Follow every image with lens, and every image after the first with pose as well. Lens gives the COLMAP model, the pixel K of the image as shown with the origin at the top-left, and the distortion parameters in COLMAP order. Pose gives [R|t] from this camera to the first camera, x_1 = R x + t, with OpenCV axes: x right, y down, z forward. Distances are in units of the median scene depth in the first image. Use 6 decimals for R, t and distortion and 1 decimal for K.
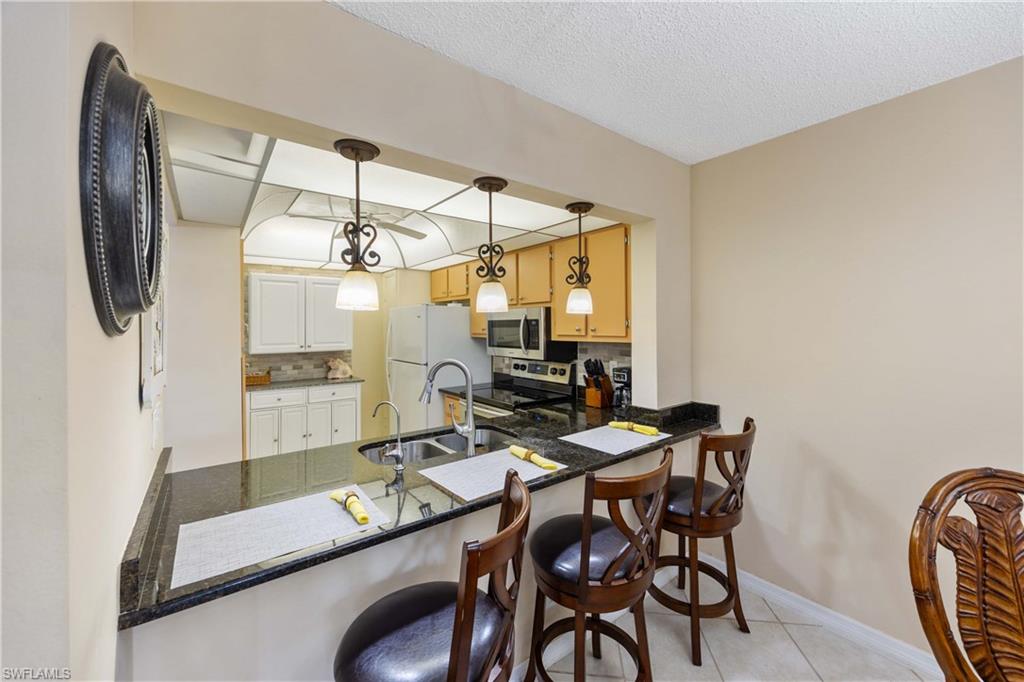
lens RADIAL K [[396.8, 0, 520.3], [0, 396.8, 324.5], [0, 0, 1]] dist [-0.007015, 0.000127]
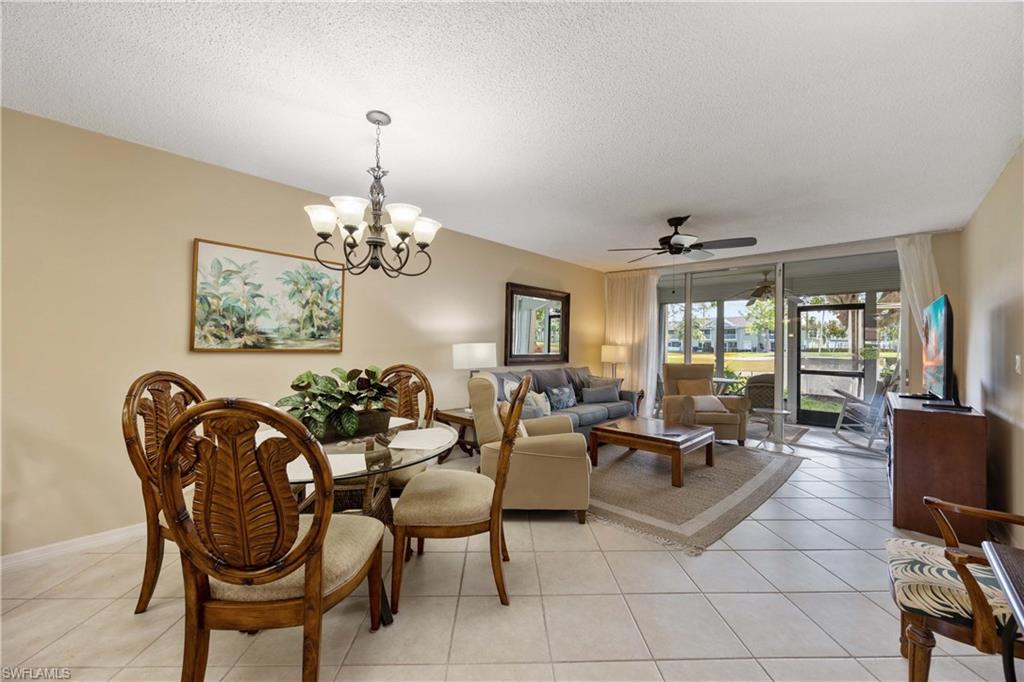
lens RADIAL K [[393.7, 0, 512.0], [0, 393.7, 341.0], [0, 0, 1]] dist [-0.000605, 0.000273]
pose [[-0.143461, 0.012580, 0.989576, -0.401538], [-0.016979, 0.999741, -0.015171, 0.097277], [-0.989510, -0.018978, -0.143210, -0.178319]]
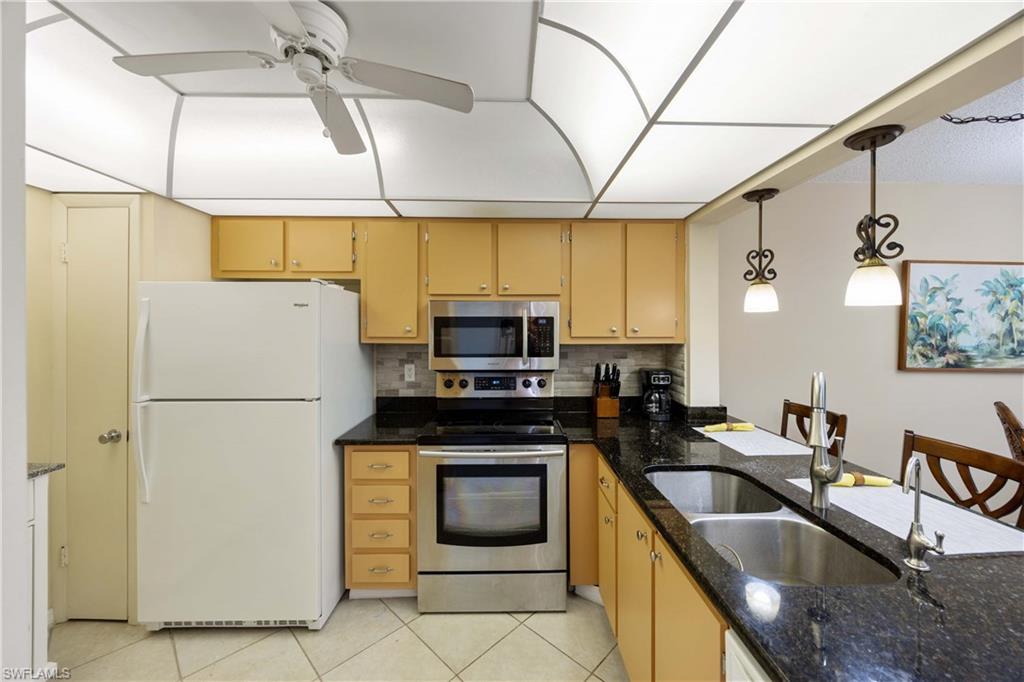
lens RADIAL K [[396.9, 0, 510.3], [0, 396.9, 326.6], [0, 0, 1]] dist [-0.001621, -0.000236]
pose [[0.603647, 0.007011, 0.797221, -0.772710], [-0.007041, 0.999969, -0.003463, 0.010920], [-0.797221, -0.003522, 0.603677, 0.758699]]
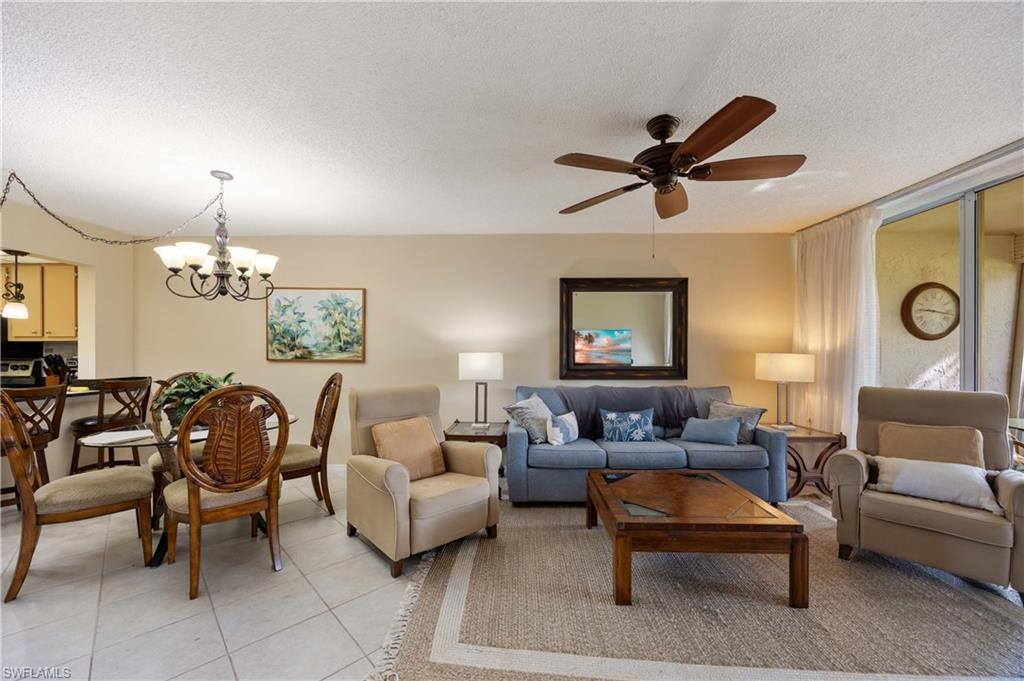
lens RADIAL K [[395.3, 0, 509.0], [0, 395.3, 353.5], [0, 0, 1]] dist [-0.002063, -0.000330]
pose [[0.636724, 0.005934, 0.771069, 0.162287], [-0.007184, 0.999973, -0.001763, 0.089061], [-0.771058, -0.004417, 0.636749, -1.330623]]
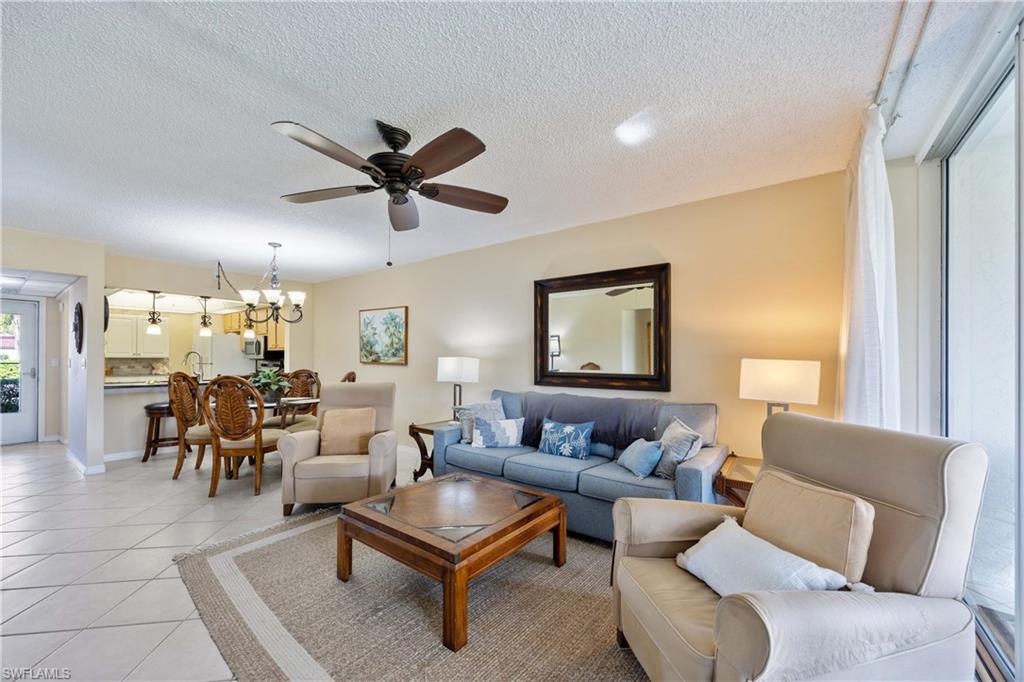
lens RADIAL K [[393.4, 0, 511.7], [0, 393.4, 360.0], [0, 0, 1]] dist [-0.001541, -0.000382]
pose [[0.964814, 0.010765, 0.262714, 1.062273], [-0.012467, 0.999911, 0.004811, 0.084099], [-0.262639, -0.007917, 0.964862, -1.964035]]
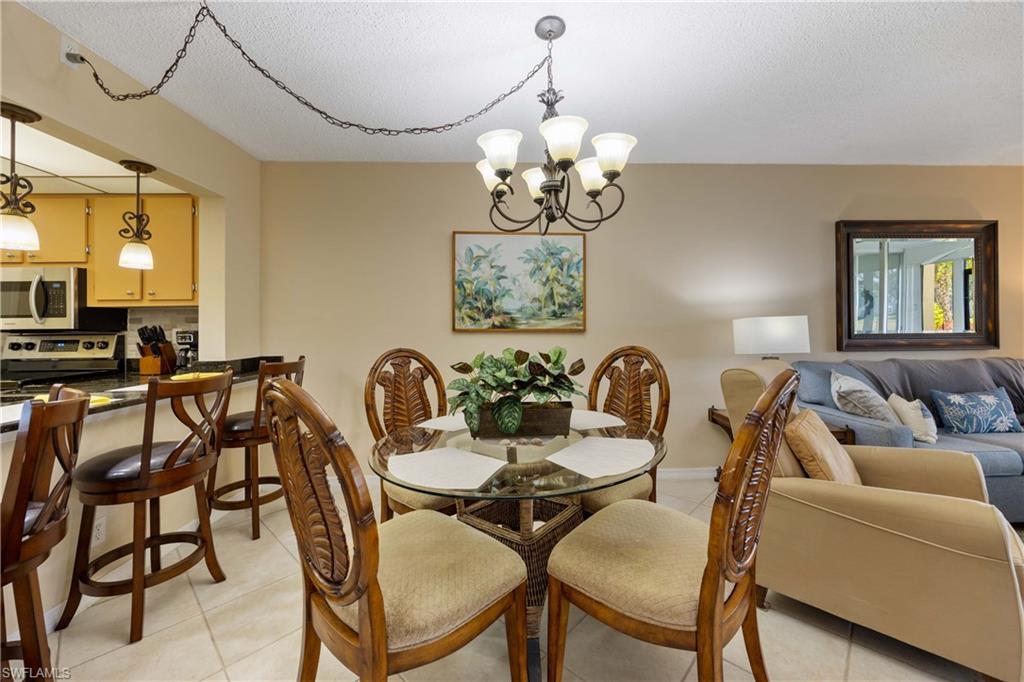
lens RADIAL K [[398.4, 0, 516.8], [0, 398.4, 320.1], [0, 0, 1]] dist [-0.002013, -0.000217]
pose [[0.591939, 0.011971, 0.805894, -0.083557], [0.003396, 0.999844, -0.017346, 0.110639], [-0.805976, 0.013004, 0.591806, -0.355818]]
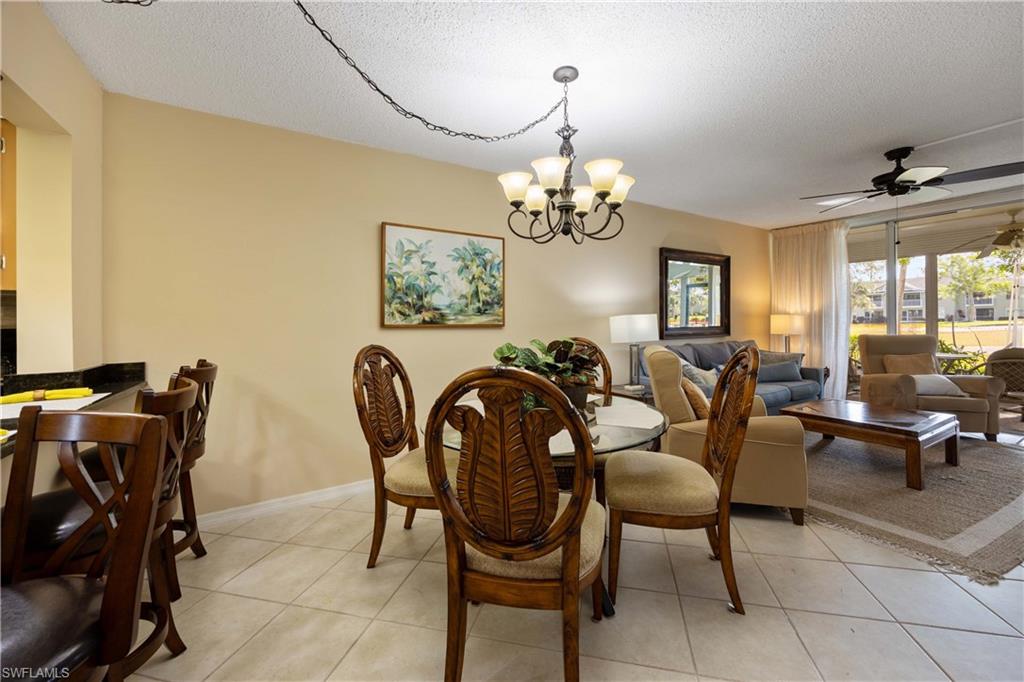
lens RADIAL K [[407.0, 0, 519.6], [0, 407.0, 320.0], [0, 0, 1]] dist [0.000106, 0.000133]
pose [[0.111357, 0.006377, 0.993760, -0.353176], [0.005668, 0.999959, -0.007051, 0.113061], [-0.993764, 0.006417, 0.111316, 0.004251]]
